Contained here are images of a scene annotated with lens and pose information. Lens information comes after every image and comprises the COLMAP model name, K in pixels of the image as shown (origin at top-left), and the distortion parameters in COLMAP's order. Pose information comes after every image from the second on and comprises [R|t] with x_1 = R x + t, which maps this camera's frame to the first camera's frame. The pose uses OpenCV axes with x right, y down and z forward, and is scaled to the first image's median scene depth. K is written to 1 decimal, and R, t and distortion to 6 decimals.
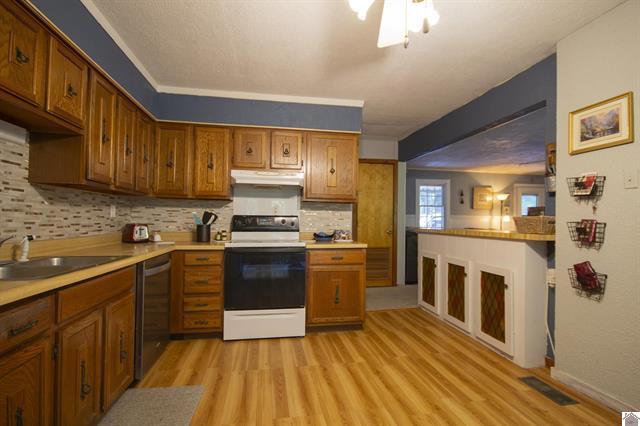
lens RADIAL K [[303.5, 0, 317.6], [0, 303.5, 215.4], [0, 0, 1]] dist [0.002259, -0.000091]
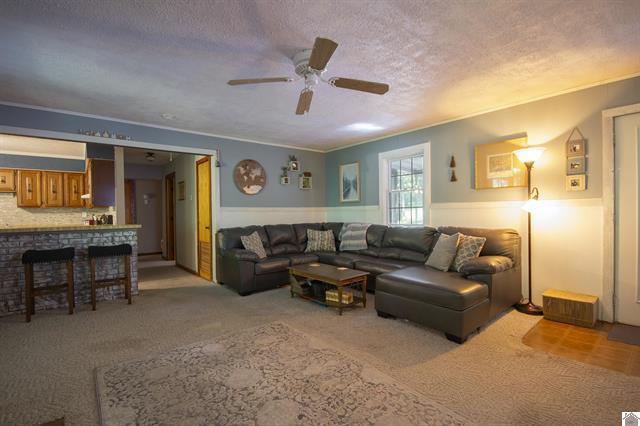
lens RADIAL K [[295.0, 0, 316.4], [0, 295.0, 214.4], [0, 0, 1]] dist [0.019759, -0.016352]
pose [[0.487883, -0.010143, -0.872850, 2.121449], [0.029747, 0.999545, 0.005012, 0.026524], [0.872402, -0.028409, 0.487963, 1.373893]]
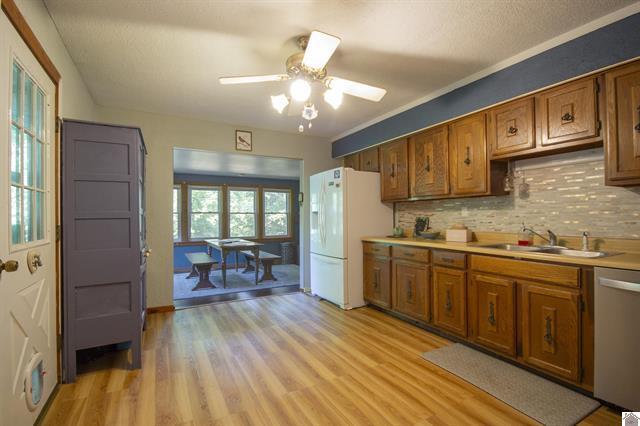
lens RADIAL K [[295.0, 0, 316.4], [0, 295.0, 214.4], [0, 0, 1]] dist [0.019759, -0.016352]
pose [[-0.947790, -0.008496, -0.318782, 0.315241], [0.000234, 0.999626, -0.027337, 0.015076], [0.318896, -0.025984, -0.947434, 1.034275]]
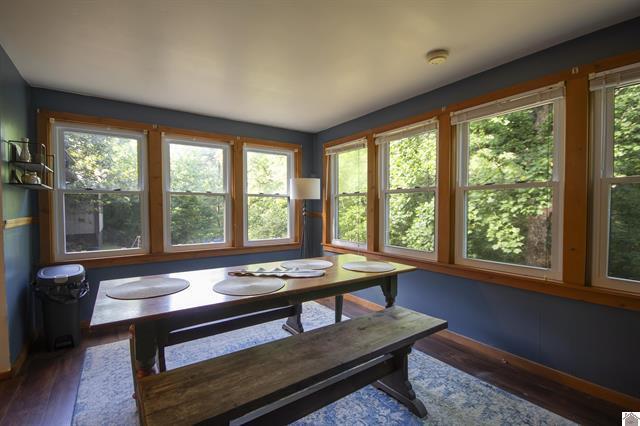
lens RADIAL K [[295.0, 0, 316.4], [0, 295.0, 214.4], [0, 0, 1]] dist [0.019759, -0.016352]
pose [[-0.415157, -0.034006, 0.909114, -0.358426], [-0.012711, 0.999420, 0.031579, -0.007364], [-0.909661, 0.001555, -0.415349, -0.708077]]
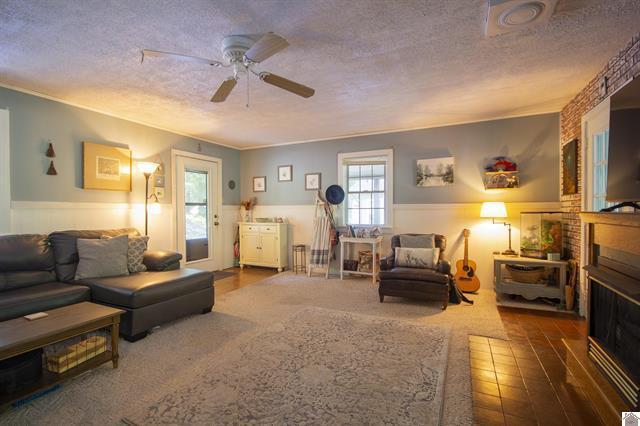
lens RADIAL K [[295.0, 0, 316.4], [0, 295.0, 214.4], [0, 0, 1]] dist [0.019759, -0.016352]
pose [[0.587962, -0.022623, 0.808572, 0.921896], [-0.001392, 0.999579, 0.028980, 0.012949], [-0.808888, -0.018165, 0.587683, 1.160519]]
